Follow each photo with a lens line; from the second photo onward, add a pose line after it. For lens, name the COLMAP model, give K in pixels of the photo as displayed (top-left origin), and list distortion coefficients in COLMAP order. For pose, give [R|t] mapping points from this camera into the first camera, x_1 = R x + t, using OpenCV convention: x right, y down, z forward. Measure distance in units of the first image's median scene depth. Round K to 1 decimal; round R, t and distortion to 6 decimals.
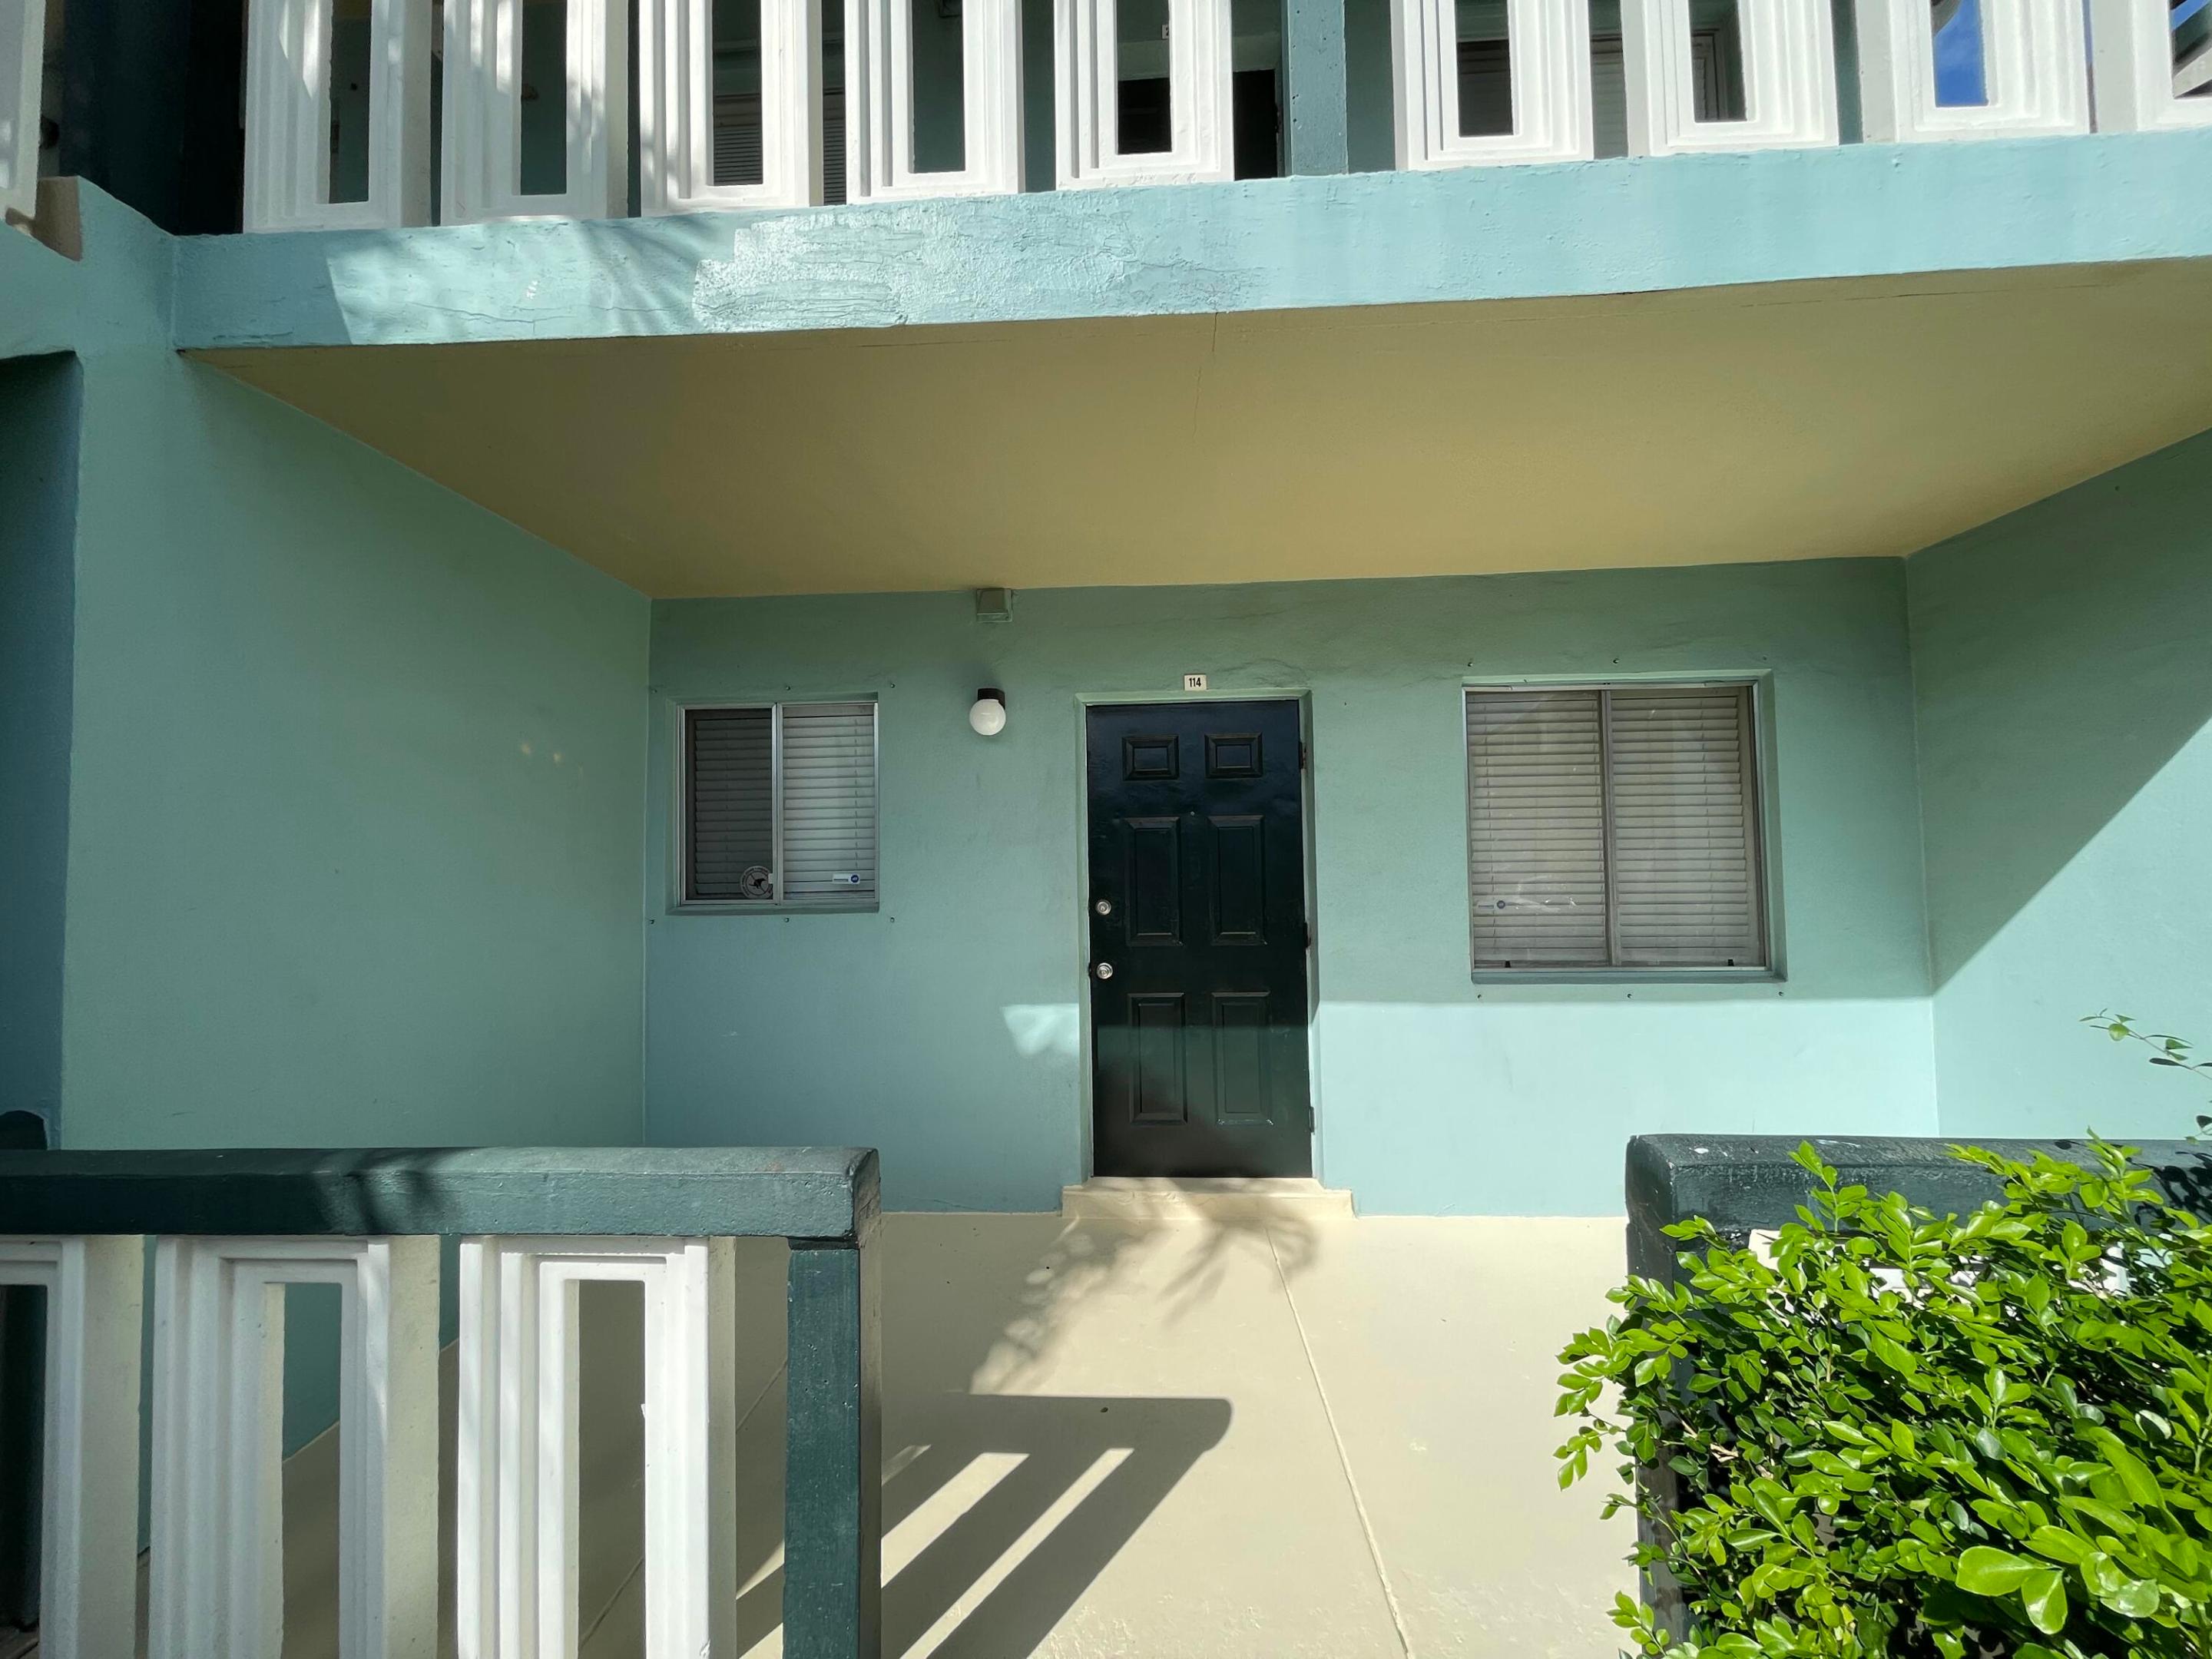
lens RADIAL K [[826.9, 0, 1096.5], [0, 826.9, 842.1], [0, 0, 1]] dist [-0.038108, -0.000088]
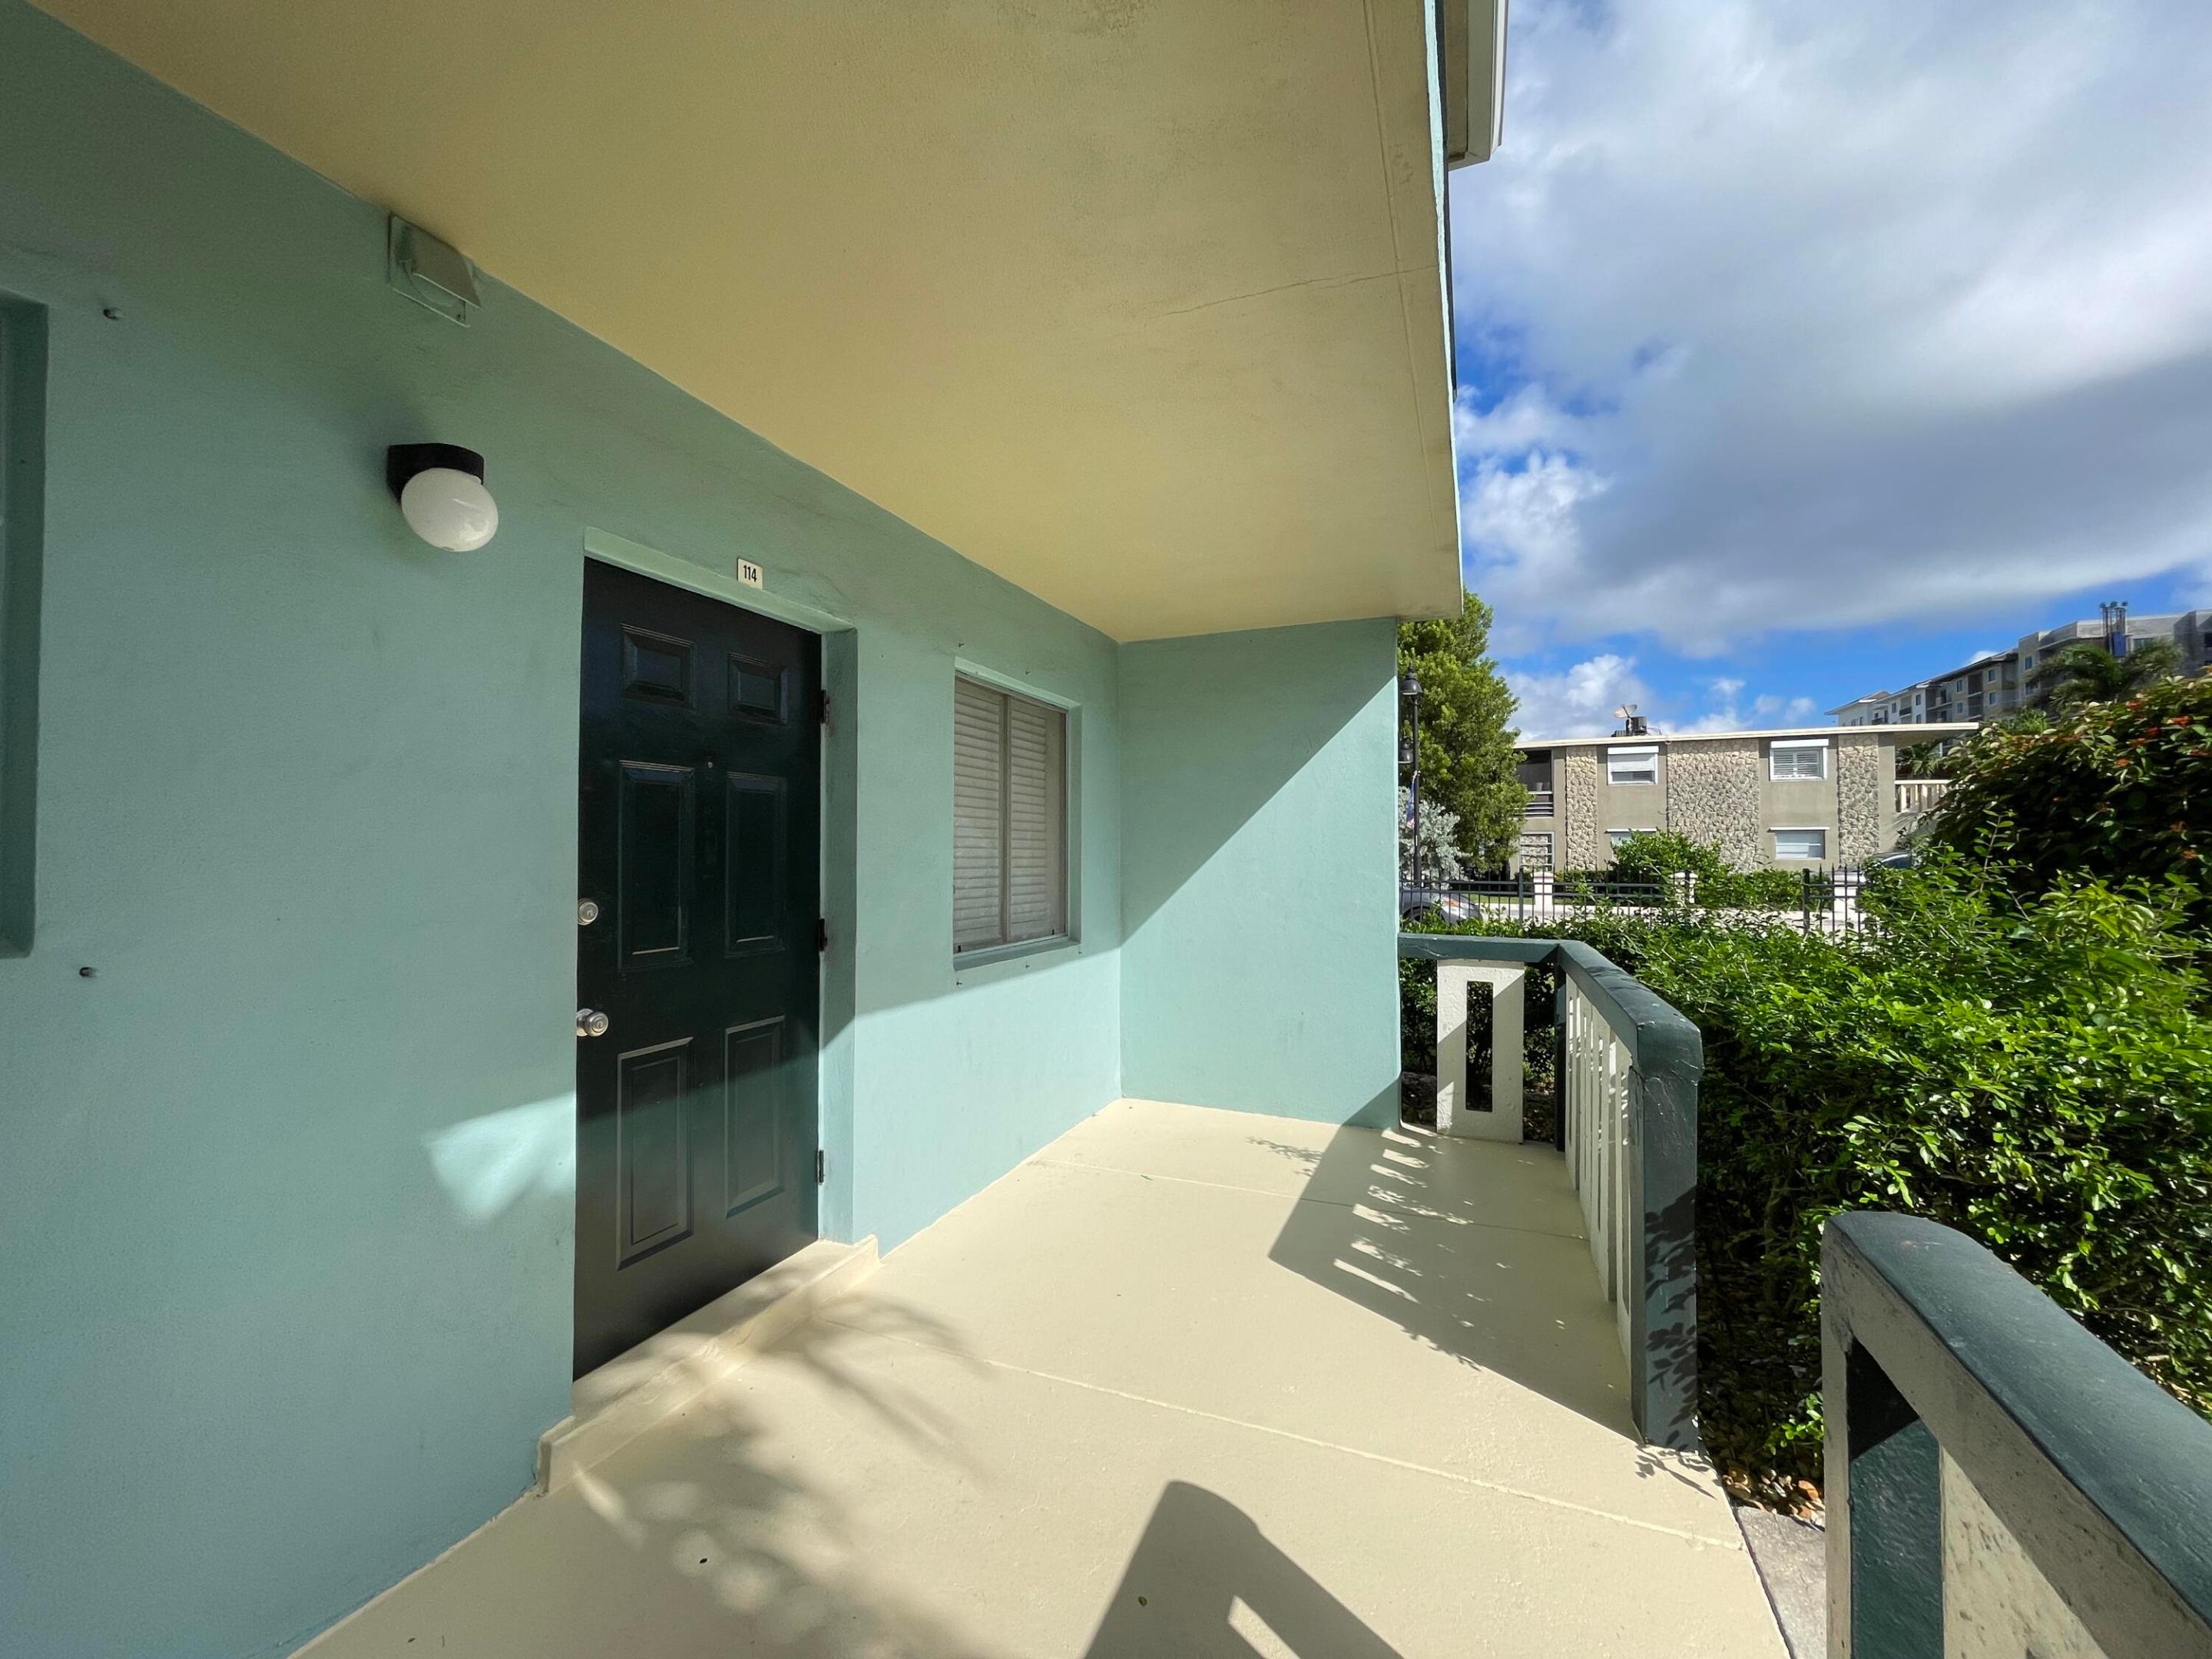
lens RADIAL K [[826.9, 0, 1096.5], [0, 826.9, 842.1], [0, 0, 1]] dist [-0.038108, -0.000088]
pose [[0.343255, 0.029589, 0.938776, -0.408065], [-0.033748, 0.999247, -0.019155, 0.030691], [-0.938636, -0.025107, 0.343995, 0.493705]]
